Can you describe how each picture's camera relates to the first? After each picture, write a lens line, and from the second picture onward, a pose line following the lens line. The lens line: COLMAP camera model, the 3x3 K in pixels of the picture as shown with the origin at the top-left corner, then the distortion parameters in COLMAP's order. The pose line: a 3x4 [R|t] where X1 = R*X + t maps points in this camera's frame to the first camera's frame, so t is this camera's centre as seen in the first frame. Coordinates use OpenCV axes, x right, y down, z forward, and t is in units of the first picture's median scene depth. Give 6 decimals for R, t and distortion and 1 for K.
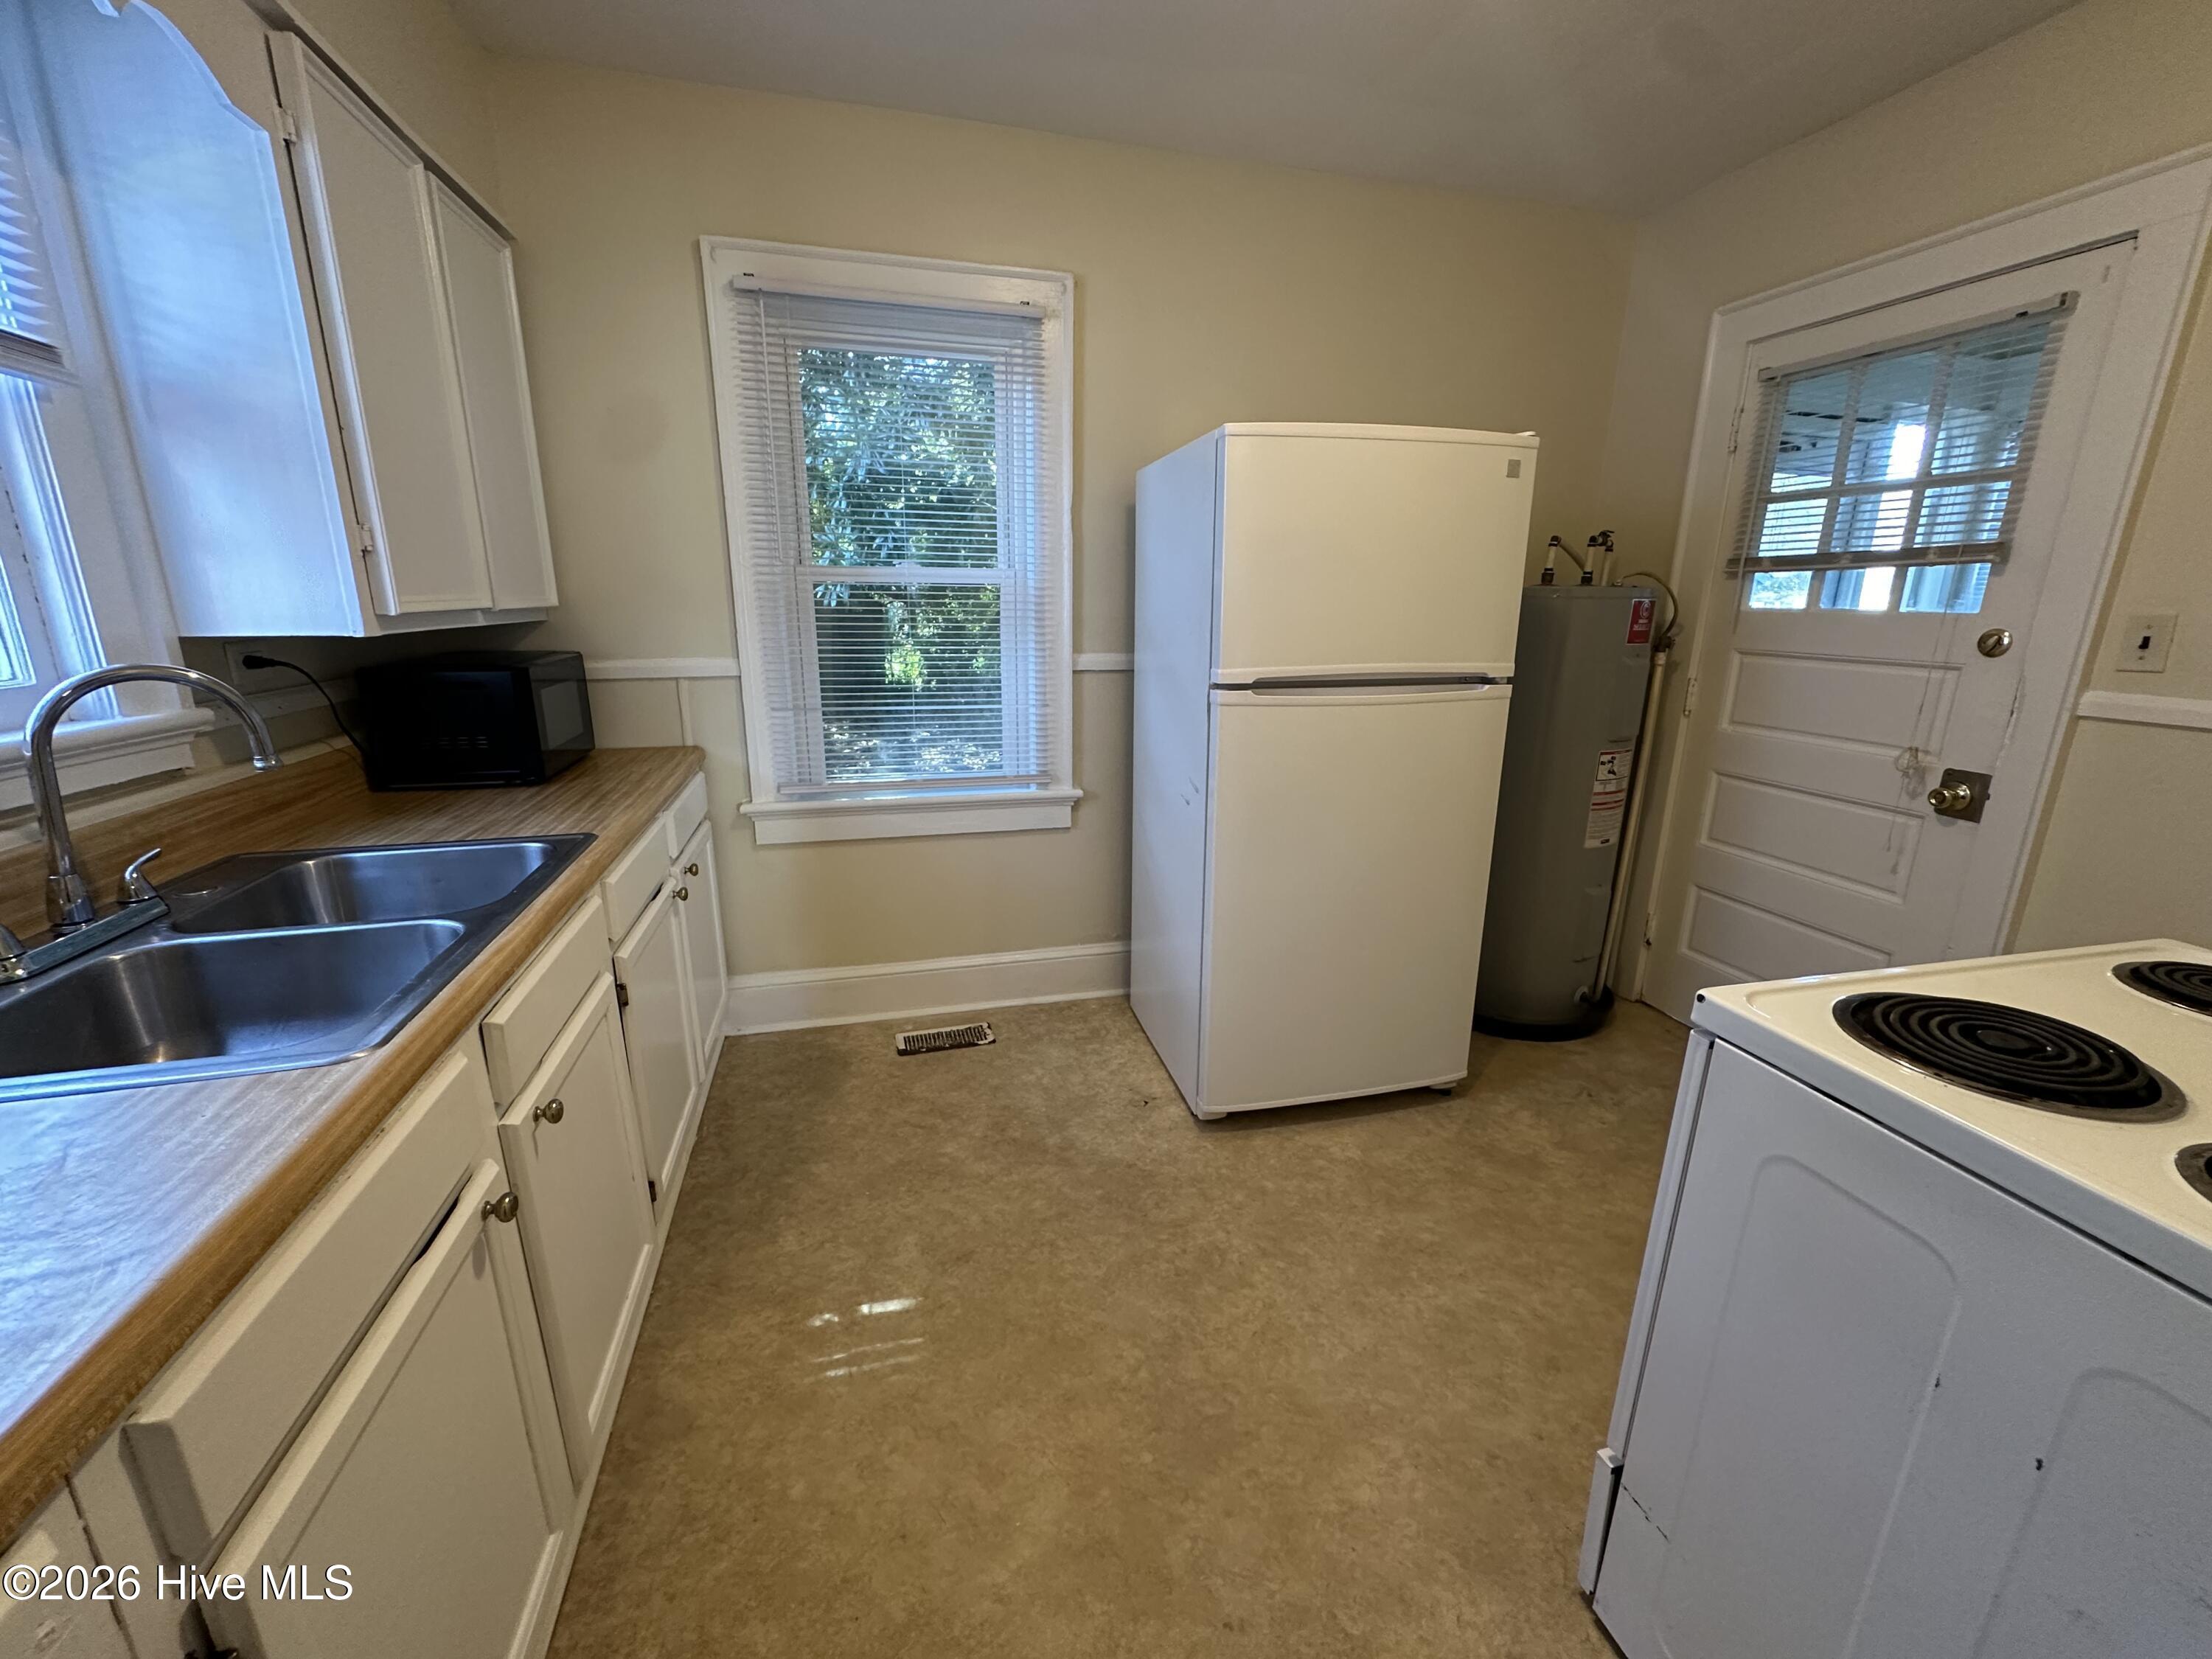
lens RADIAL K [[880.0, 0, 1105.3], [0, 880.0, 823.7], [0, 0, 1]] dist [0.001662, 0.000202]
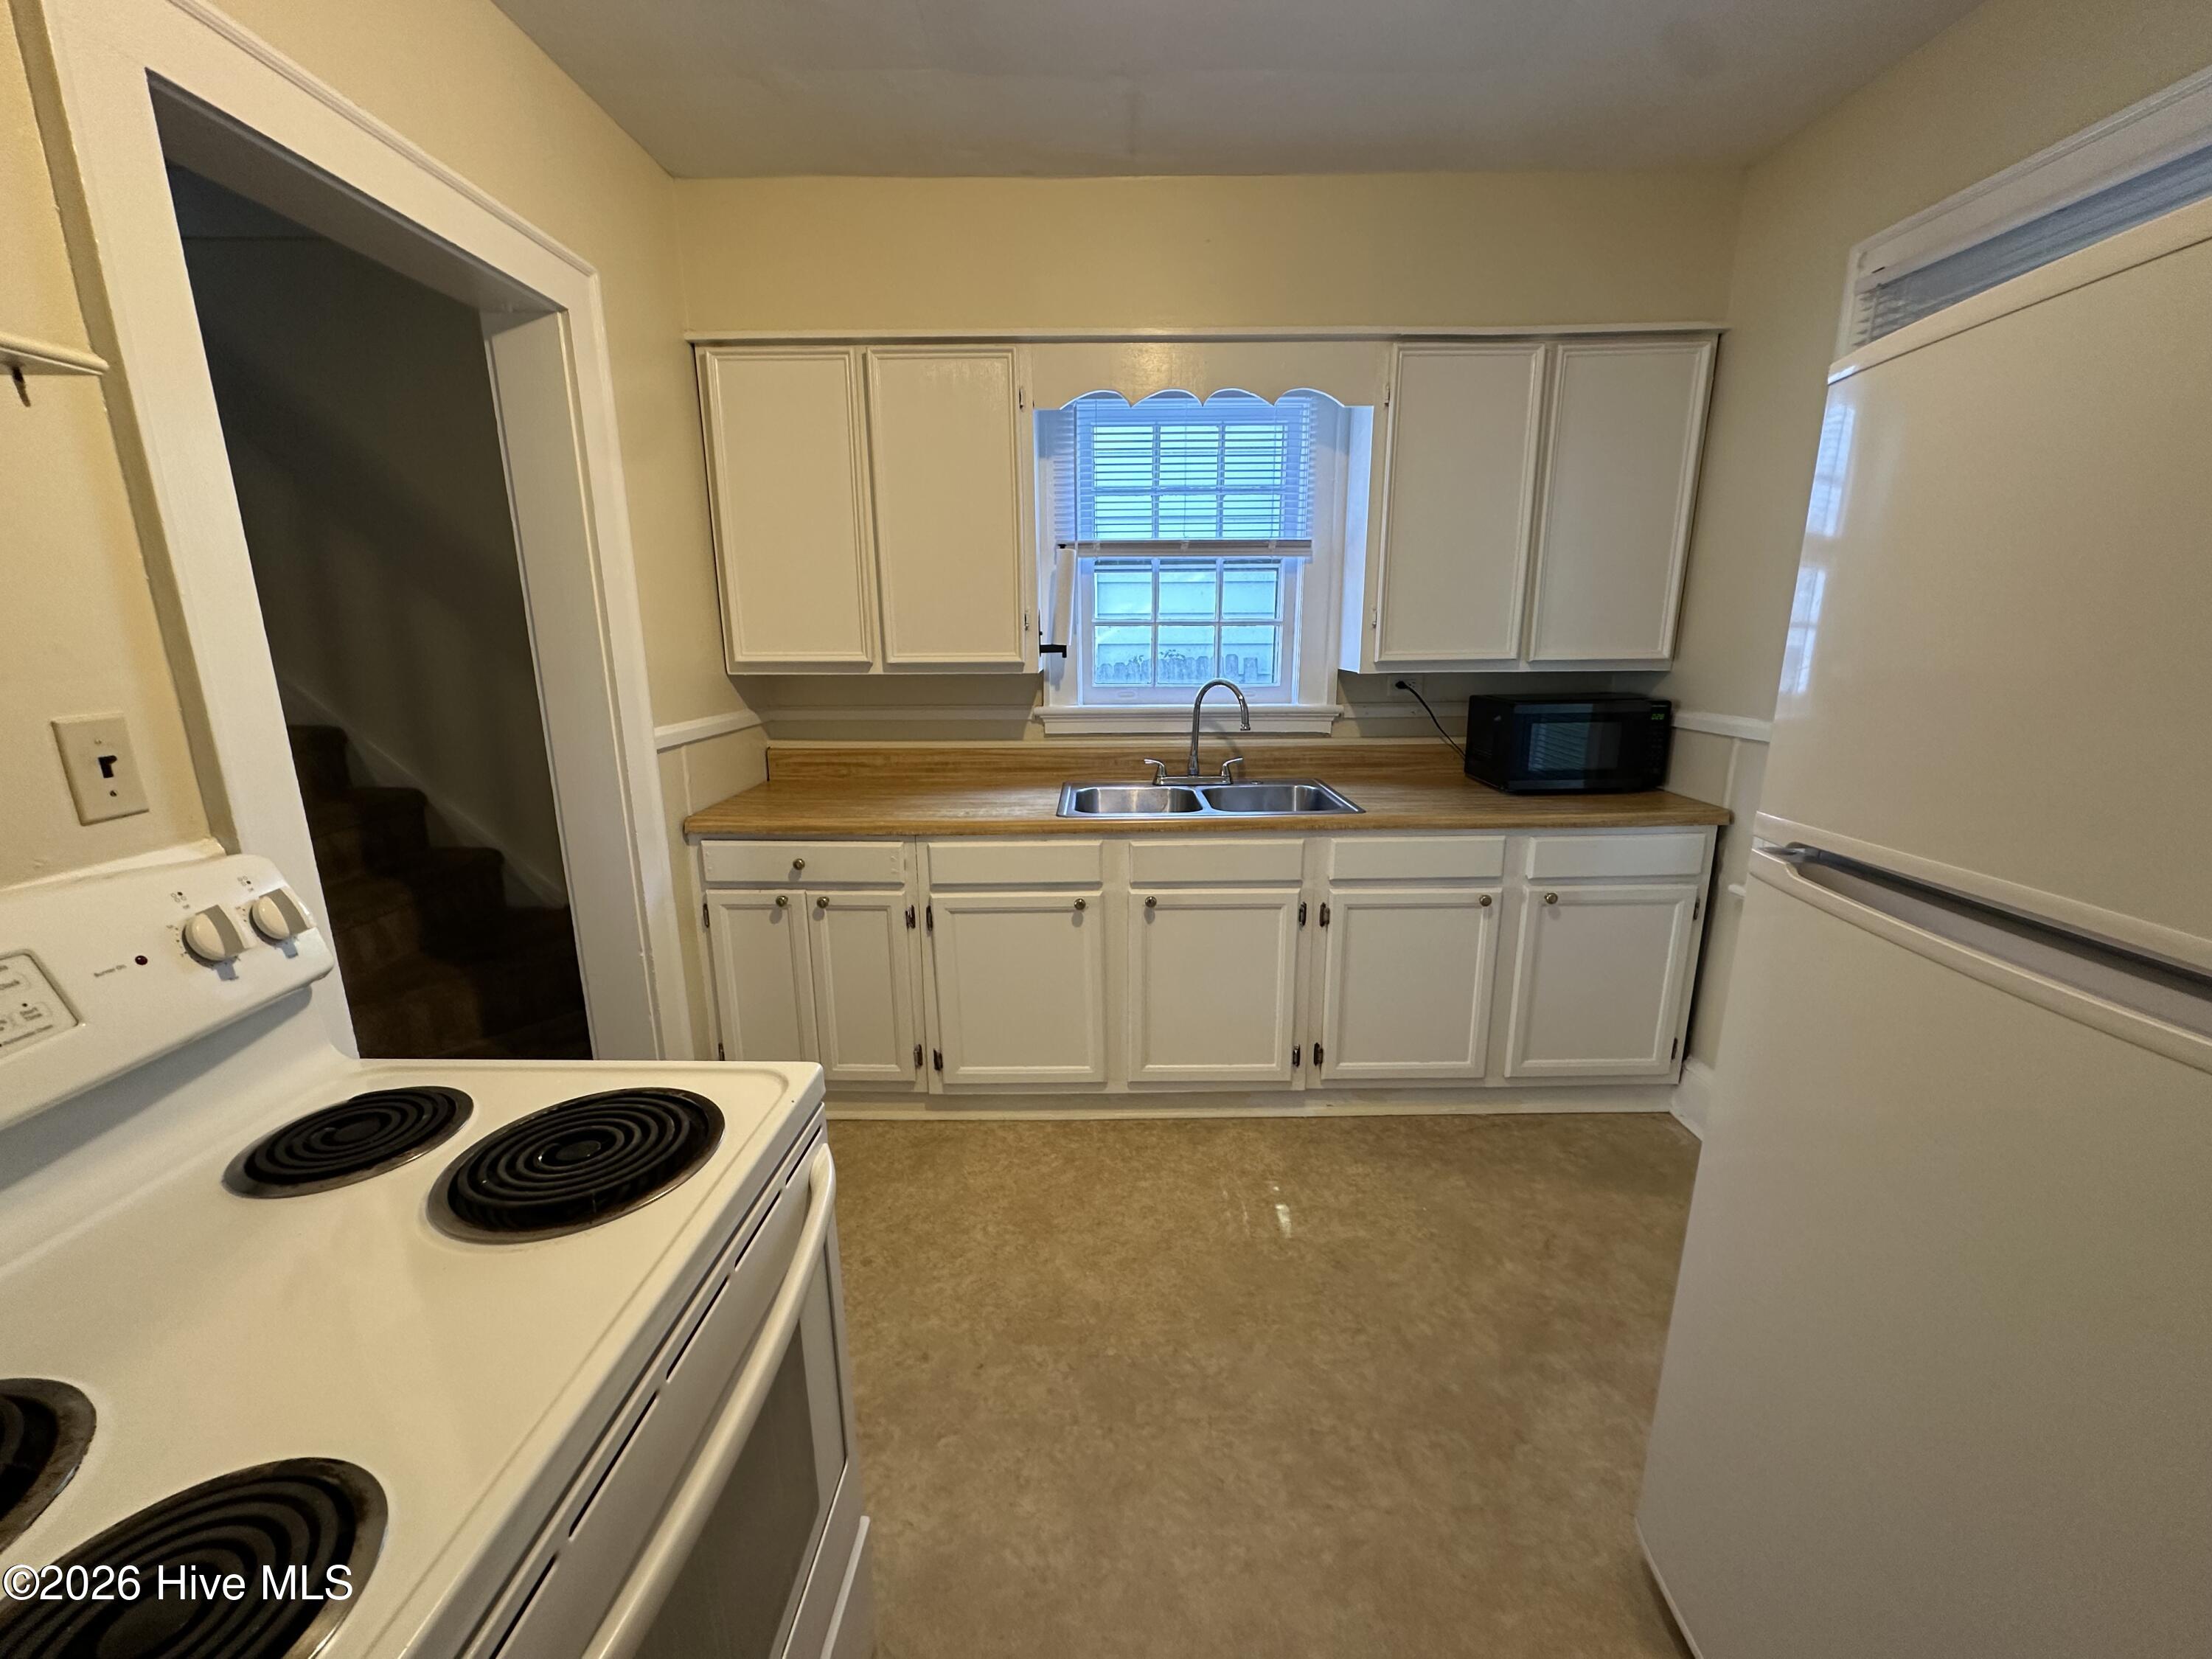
lens RADIAL K [[880.0, 0, 1105.3], [0, 880.0, 823.7], [0, 0, 1]] dist [0.001662, 0.000202]
pose [[-0.256561, 0.208323, -0.943810, 0.705682], [-0.242300, 0.931450, 0.271460, -0.201654], [0.935664, 0.298332, -0.188497, 0.668056]]
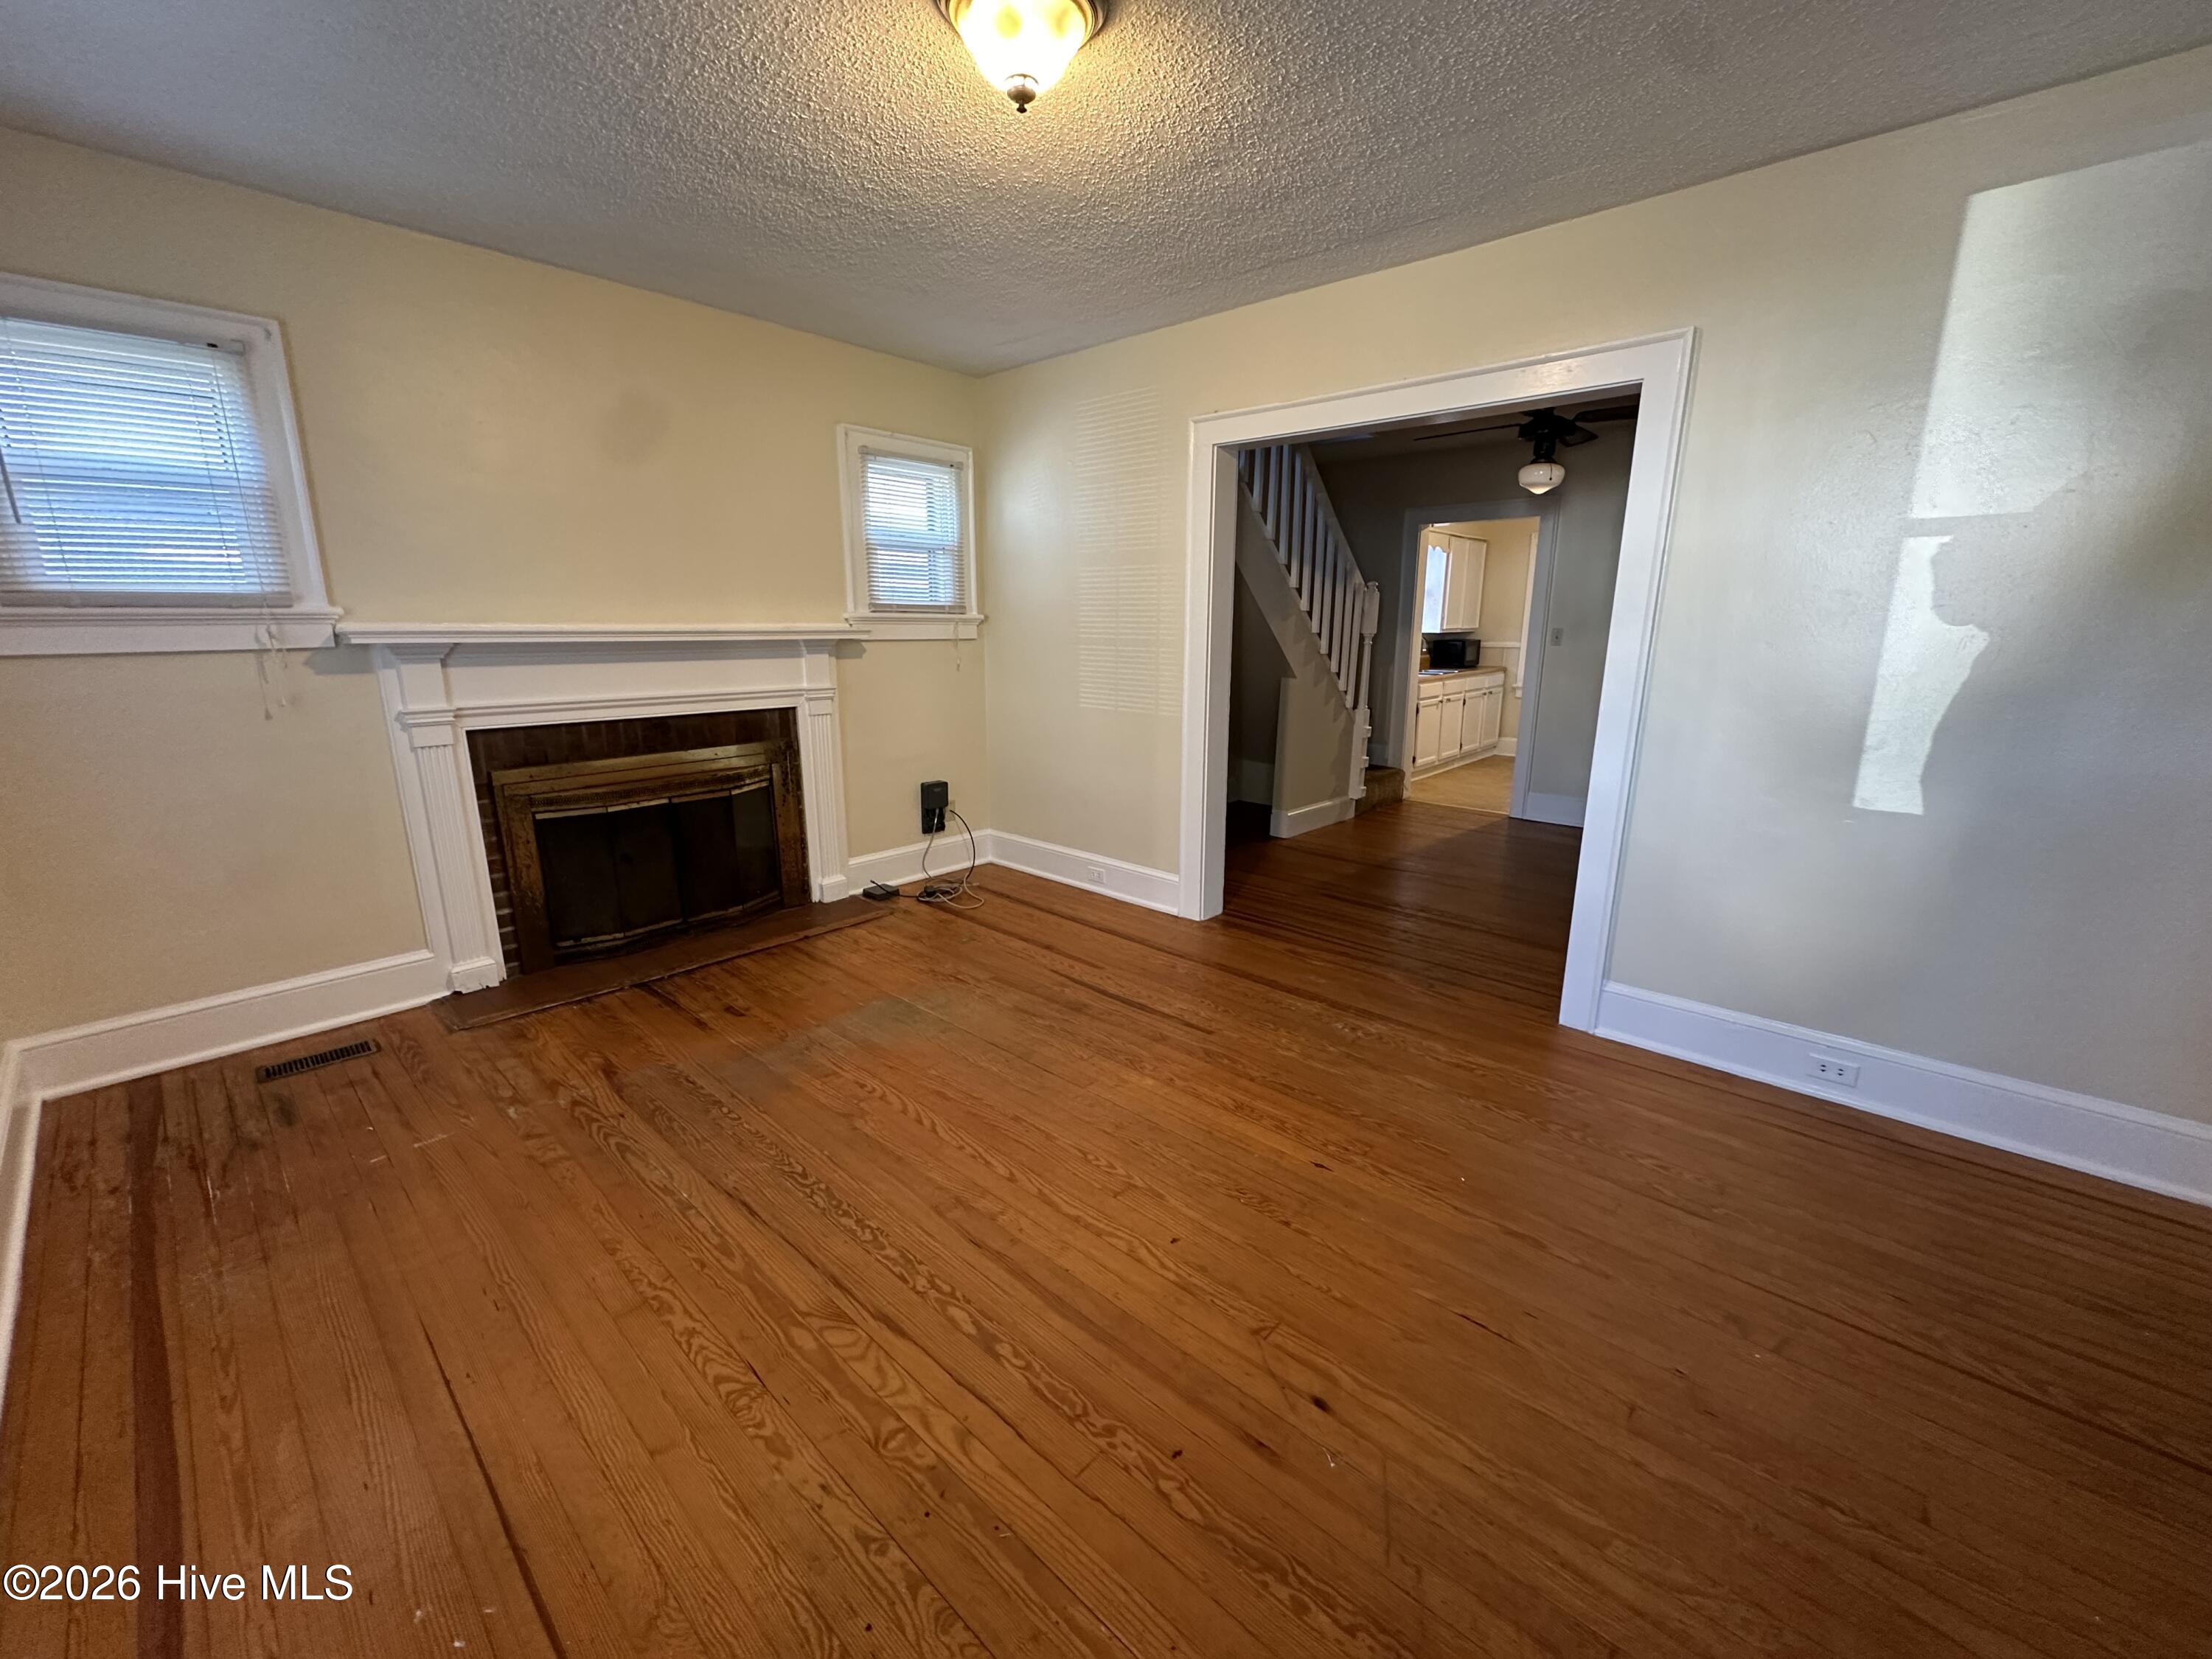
lens RADIAL K [[880.0, 0, 1105.3], [0, 880.0, 823.7], [0, 0, 1]] dist [0.001662, 0.000202]
pose [[0.553364, 0.173326, -0.814706, 1.994612], [-0.202434, 0.976769, 0.070307, 0.733363], [0.807966, 0.126019, 0.575596, -2.747440]]
